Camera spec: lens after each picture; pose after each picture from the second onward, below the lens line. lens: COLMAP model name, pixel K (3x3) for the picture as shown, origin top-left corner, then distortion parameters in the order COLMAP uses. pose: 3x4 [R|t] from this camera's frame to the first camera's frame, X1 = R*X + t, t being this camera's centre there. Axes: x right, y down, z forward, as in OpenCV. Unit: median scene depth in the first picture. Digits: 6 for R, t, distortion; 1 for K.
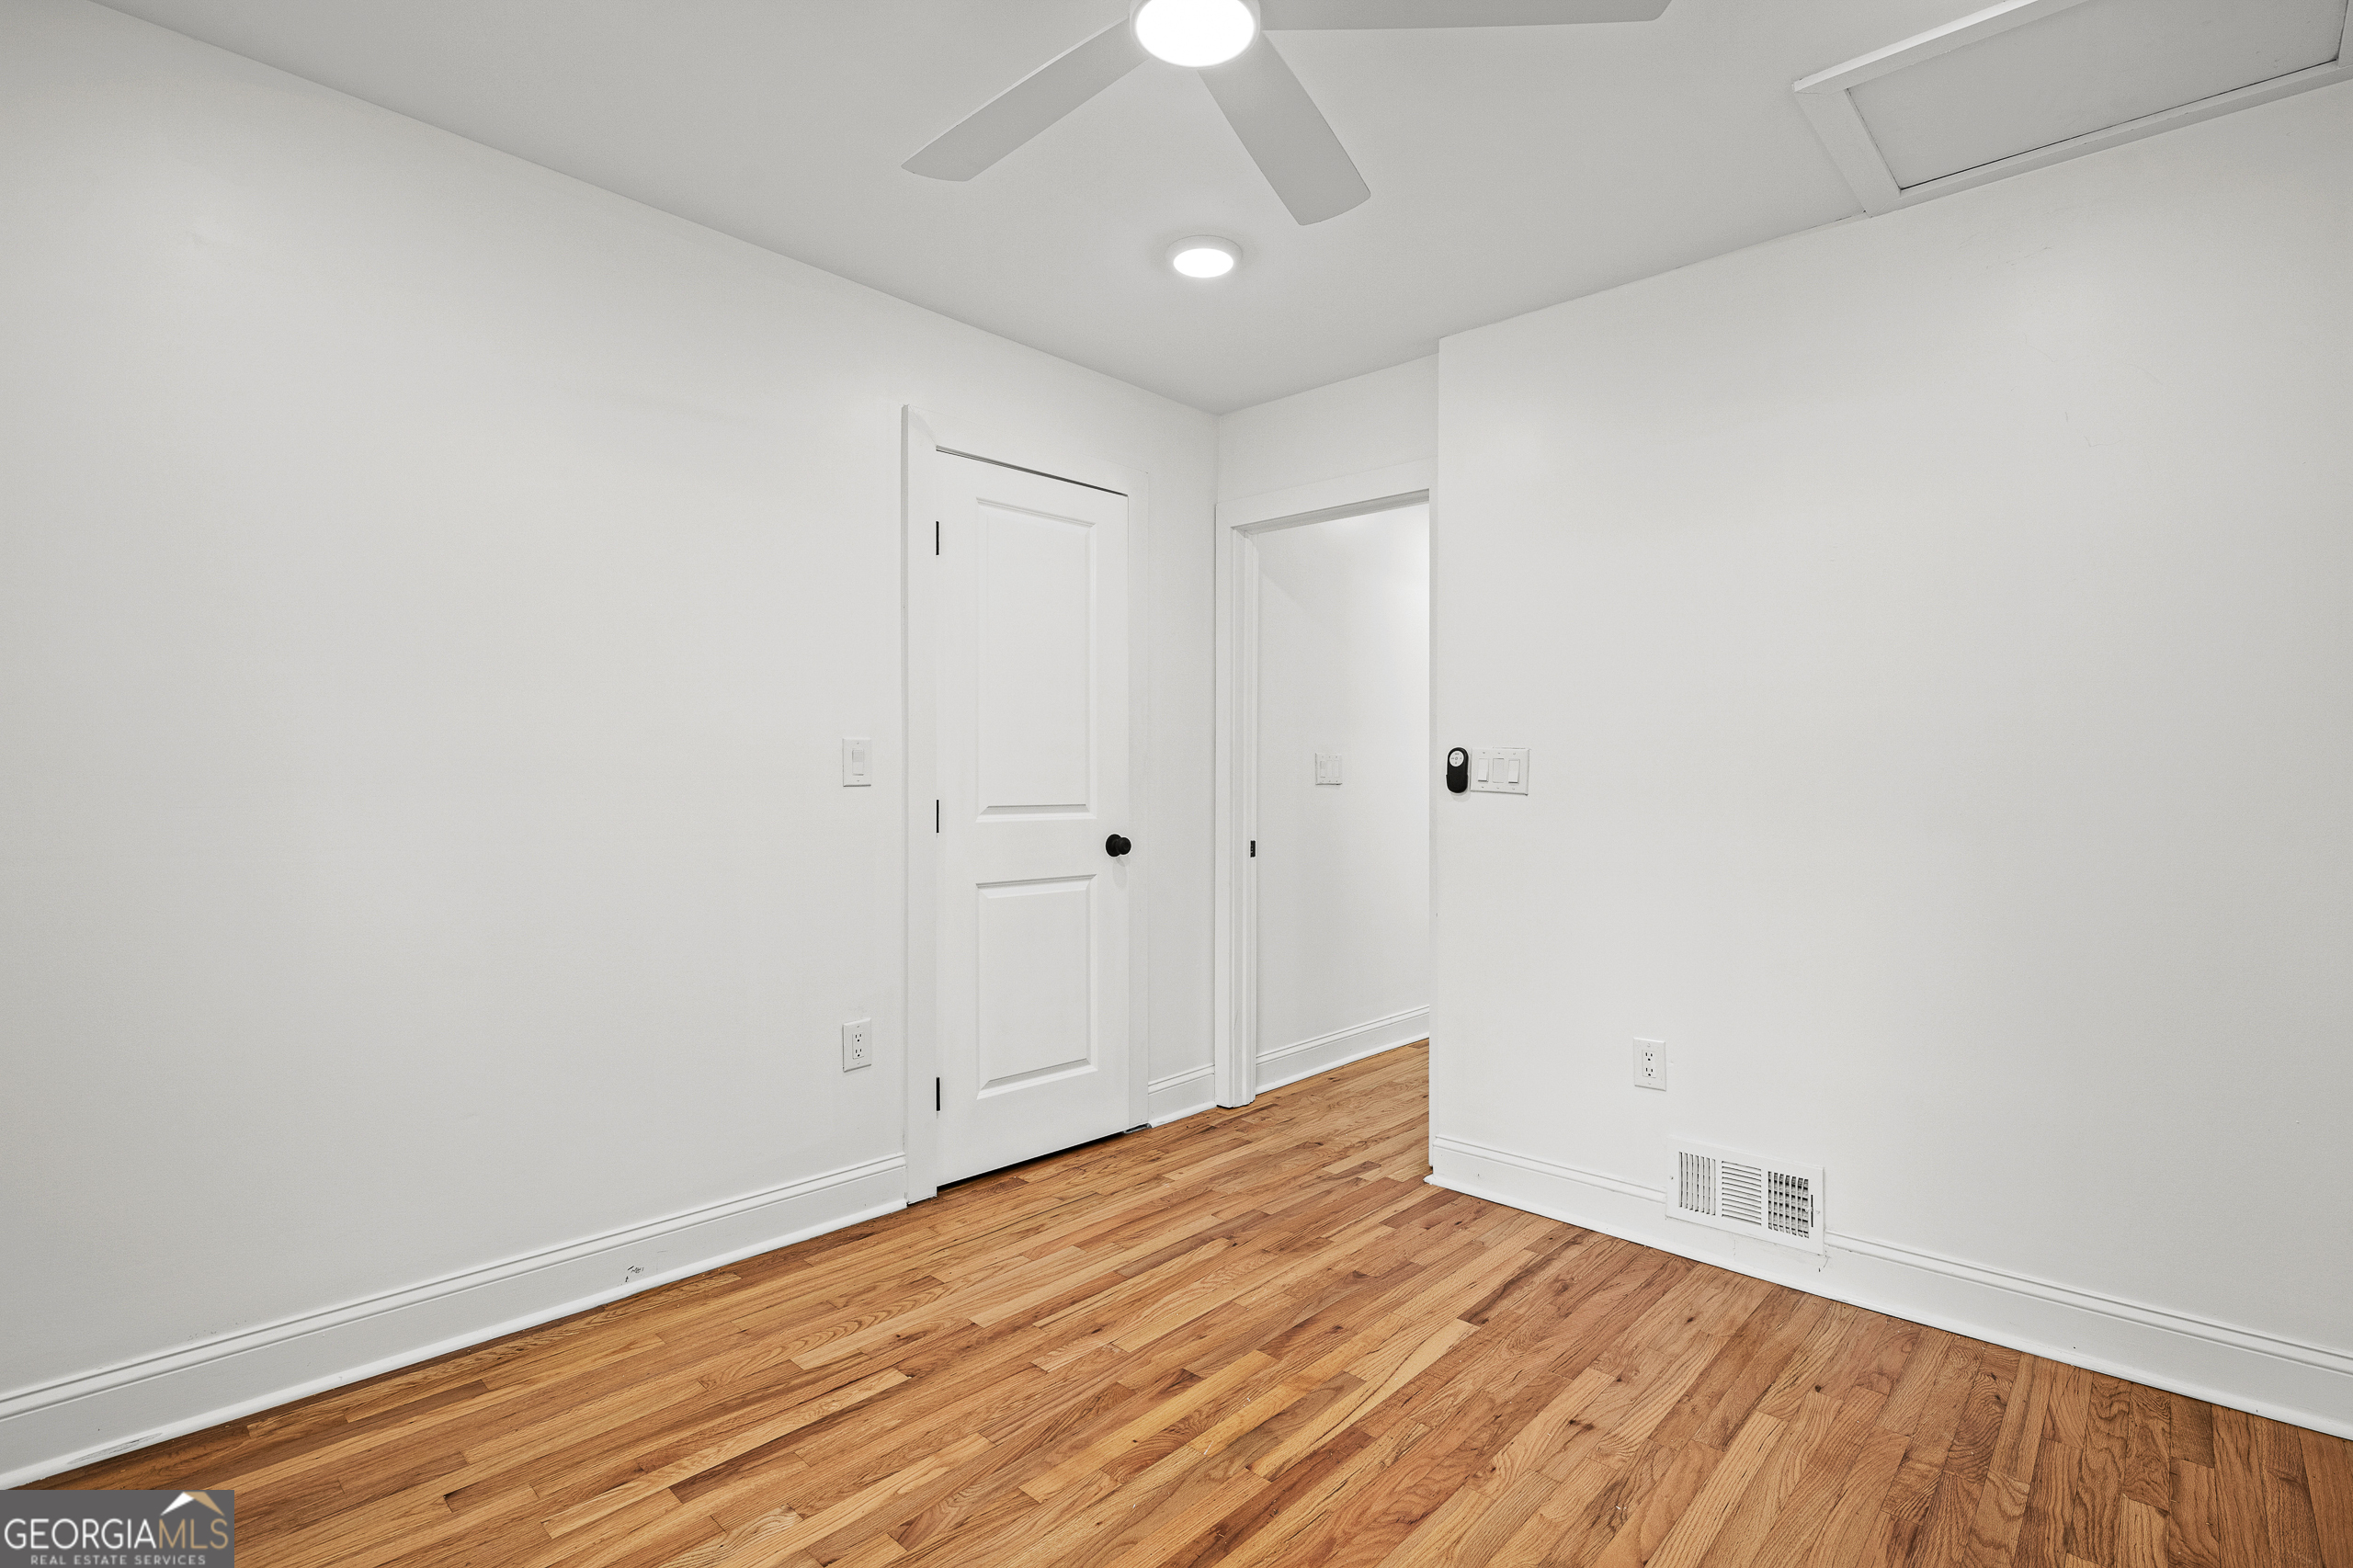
lens RADIAL K [[1080.8, 0, 1185.7], [0, 1080.8, 780.5], [0, 0, 1]] dist [-0.017268, 0.000174]
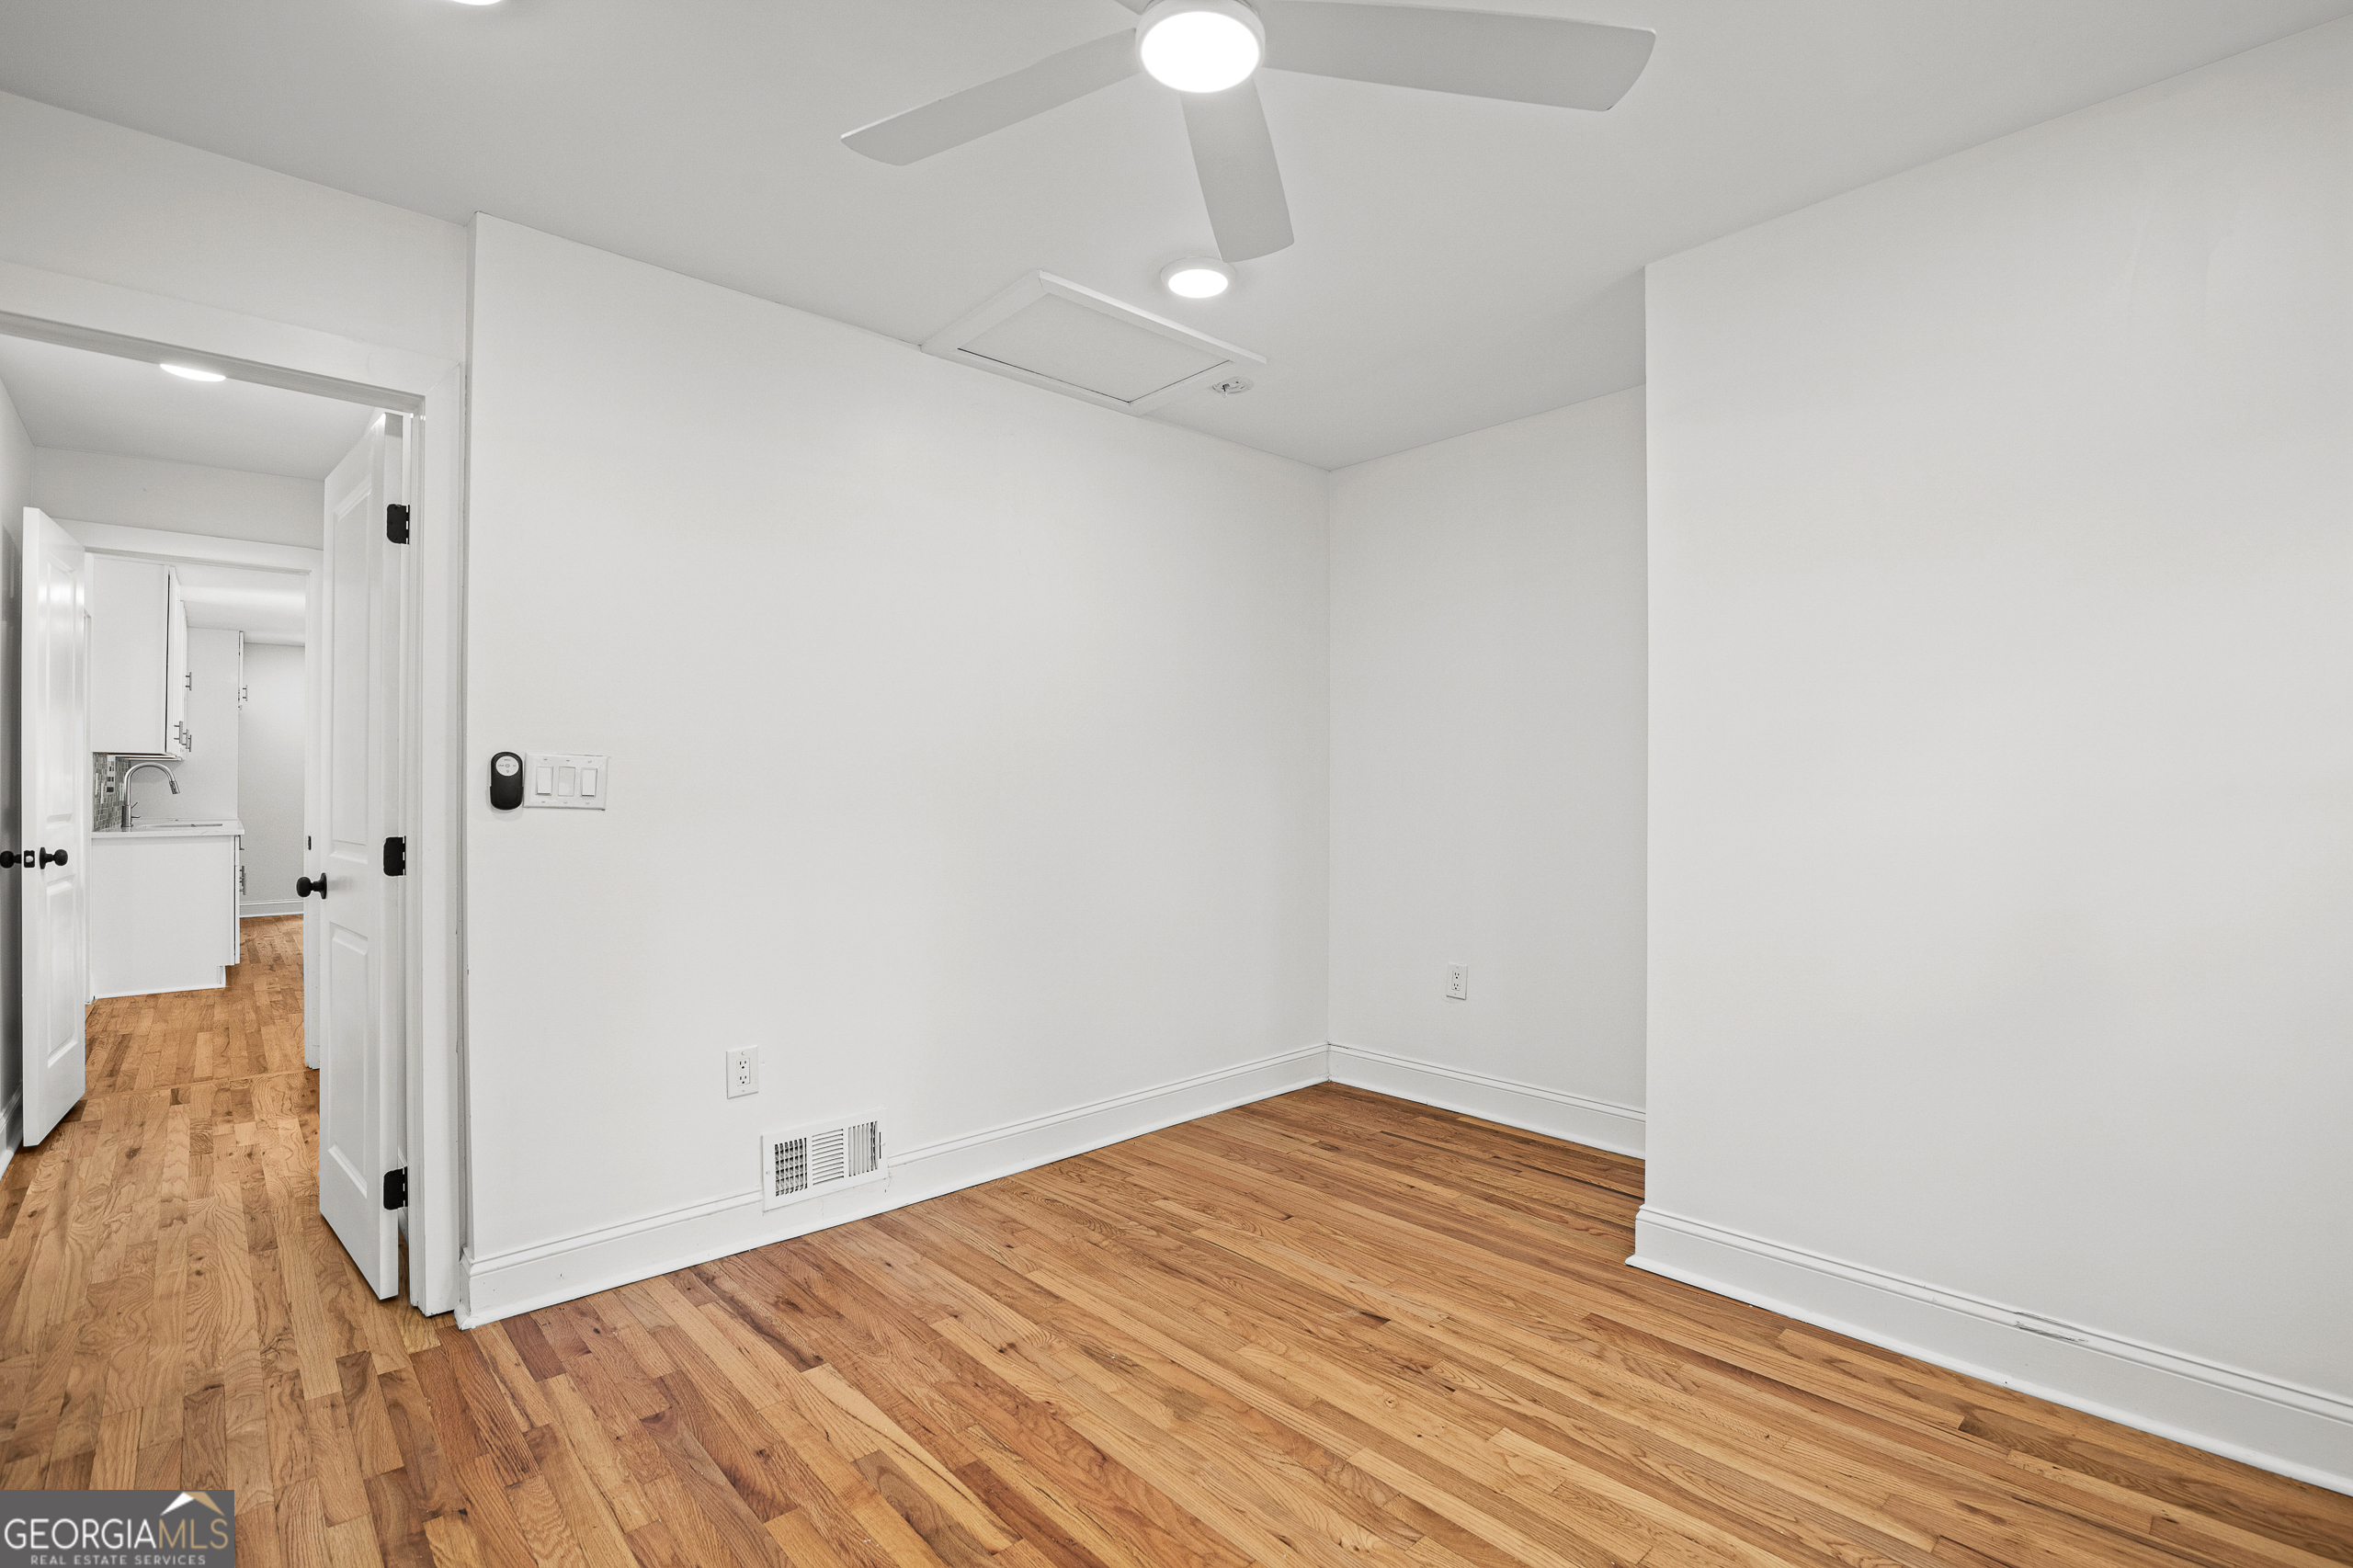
lens RADIAL K [[1080.8, 0, 1185.7], [0, 1080.8, 780.5], [0, 0, 1]] dist [-0.017268, 0.000174]
pose [[0.077478, 0.001995, 0.996992, -0.678934], [0.002223, 0.999995, -0.002174, -0.009627], [-0.996992, 0.002384, 0.077473, 0.623239]]
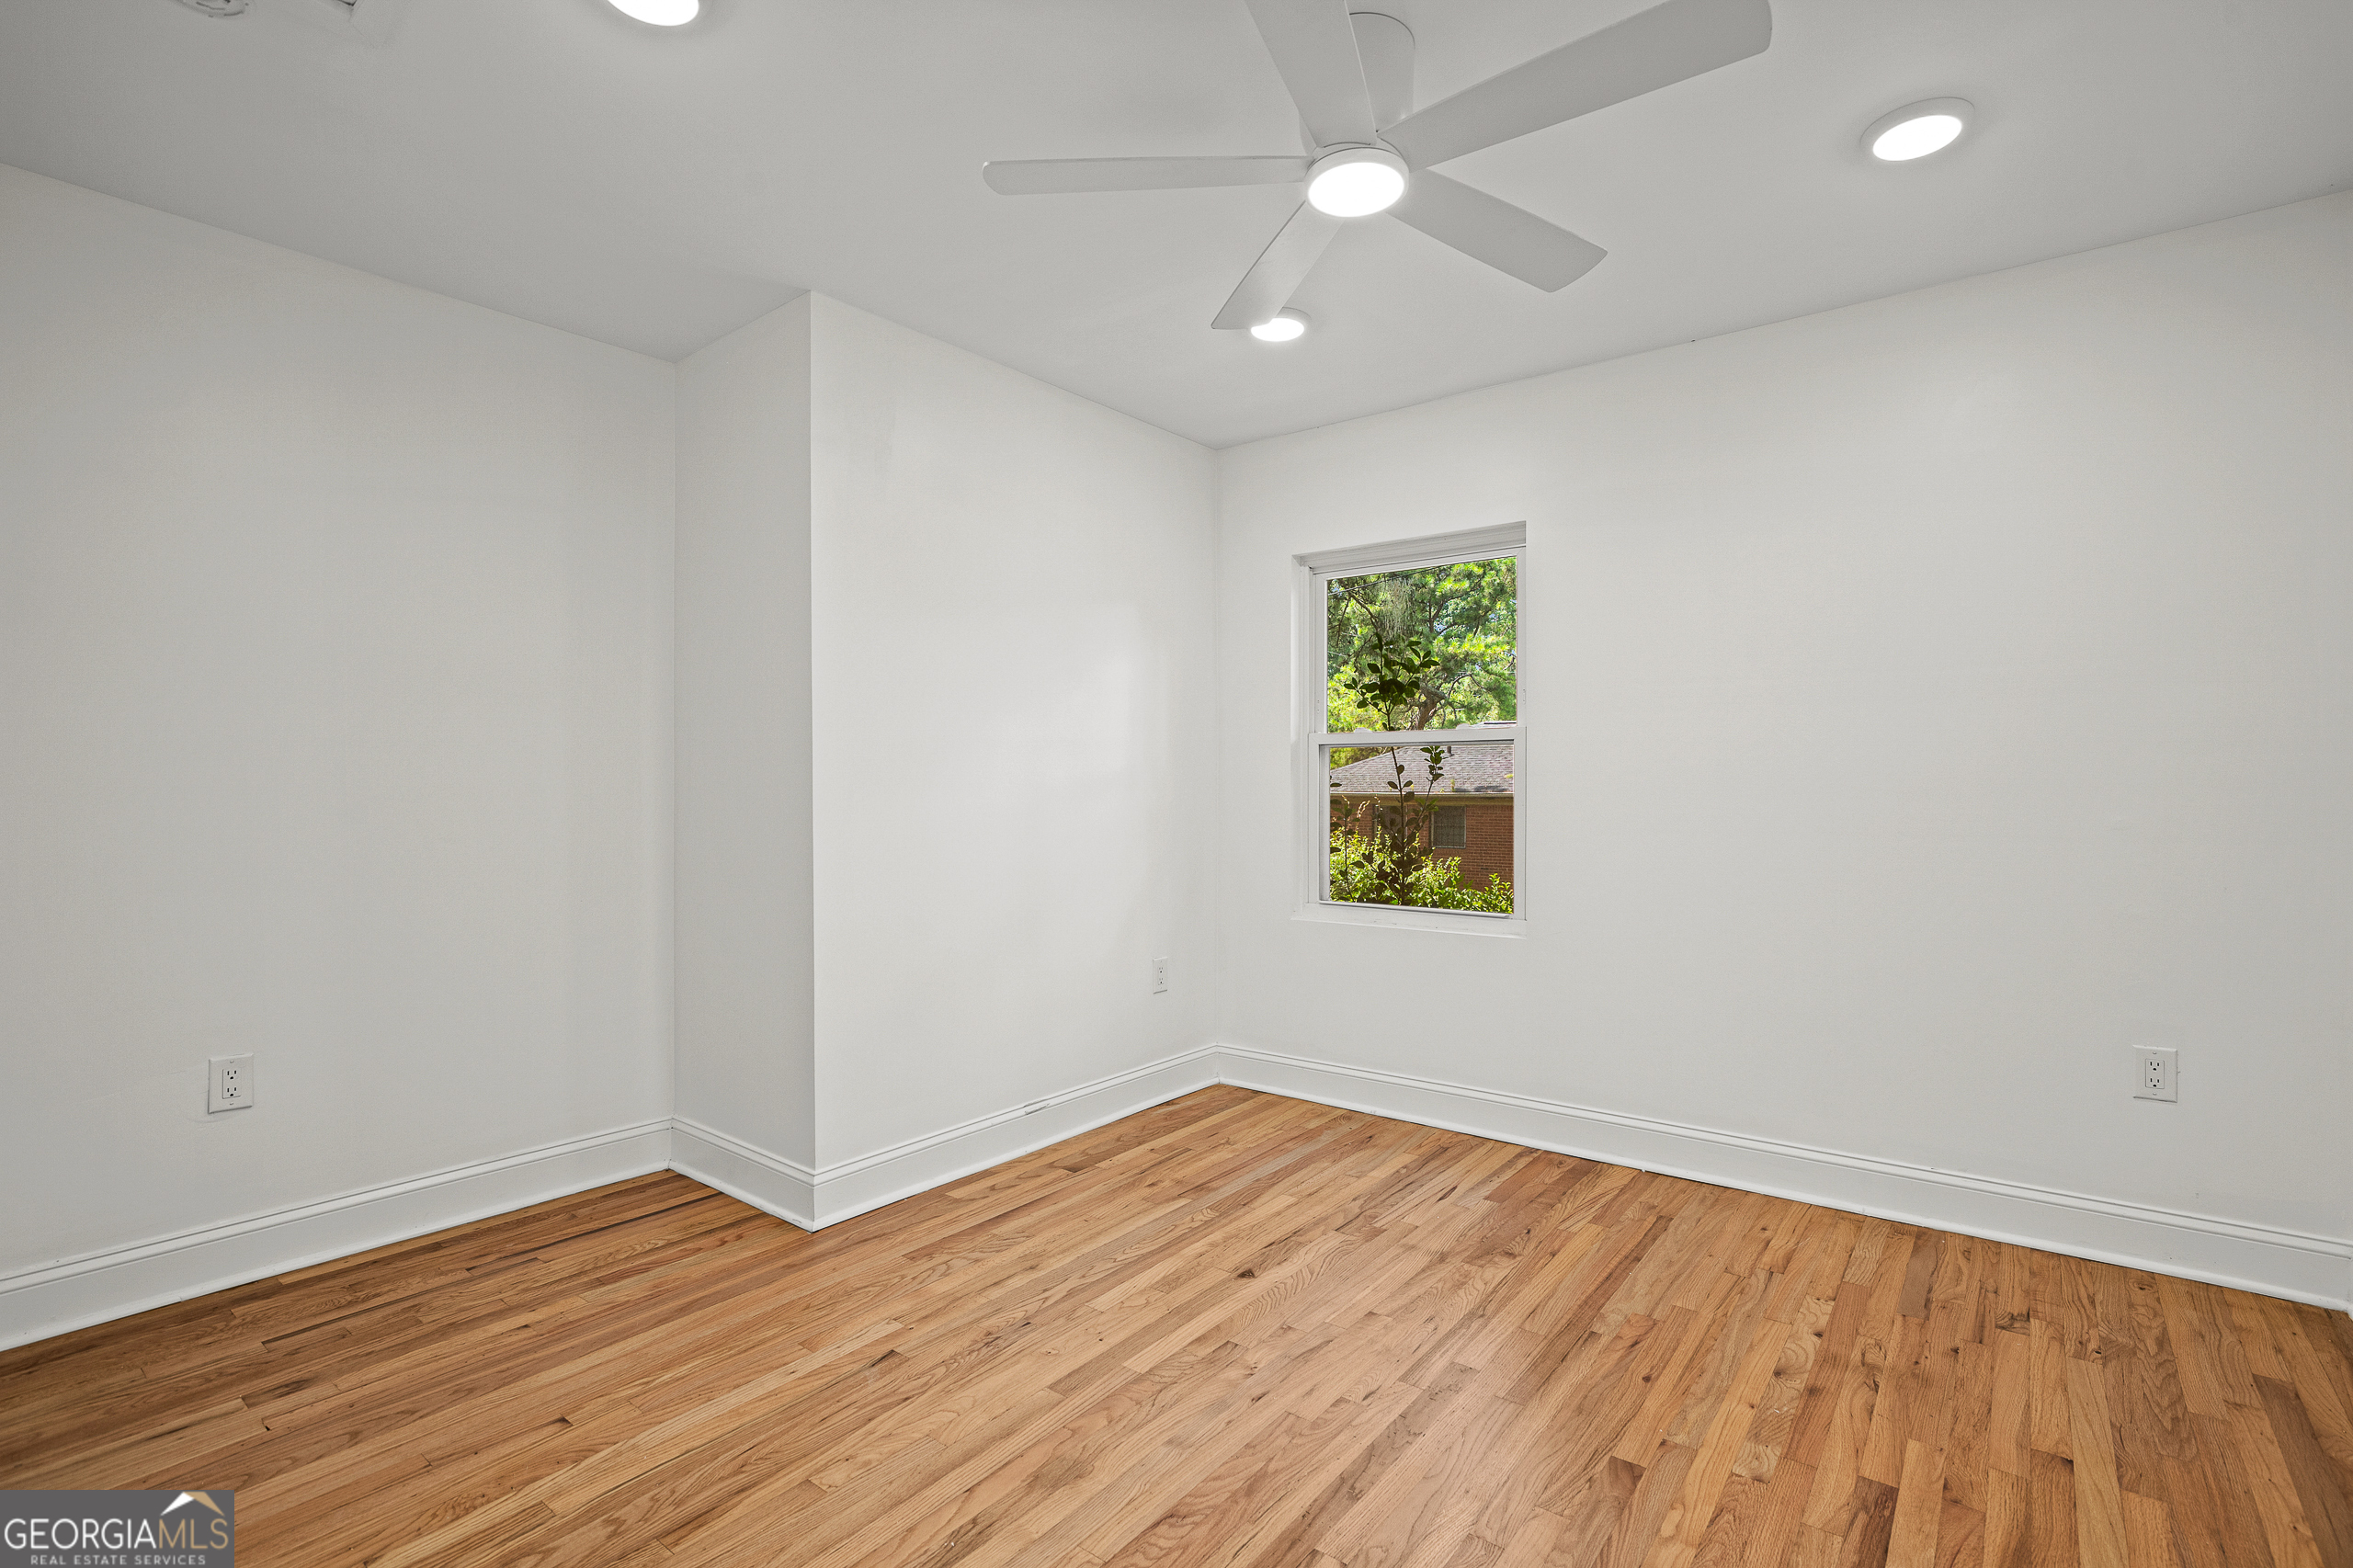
lens RADIAL K [[1080.8, 0, 1185.7], [0, 1080.8, 780.5], [0, 0, 1]] dist [-0.017268, 0.000174]
pose [[-0.996378, -0.003521, -0.084964, 0.215580], [-0.003232, 0.999988, -0.003545, -0.001794], [0.084976, -0.003258, -0.996378, 1.521061]]
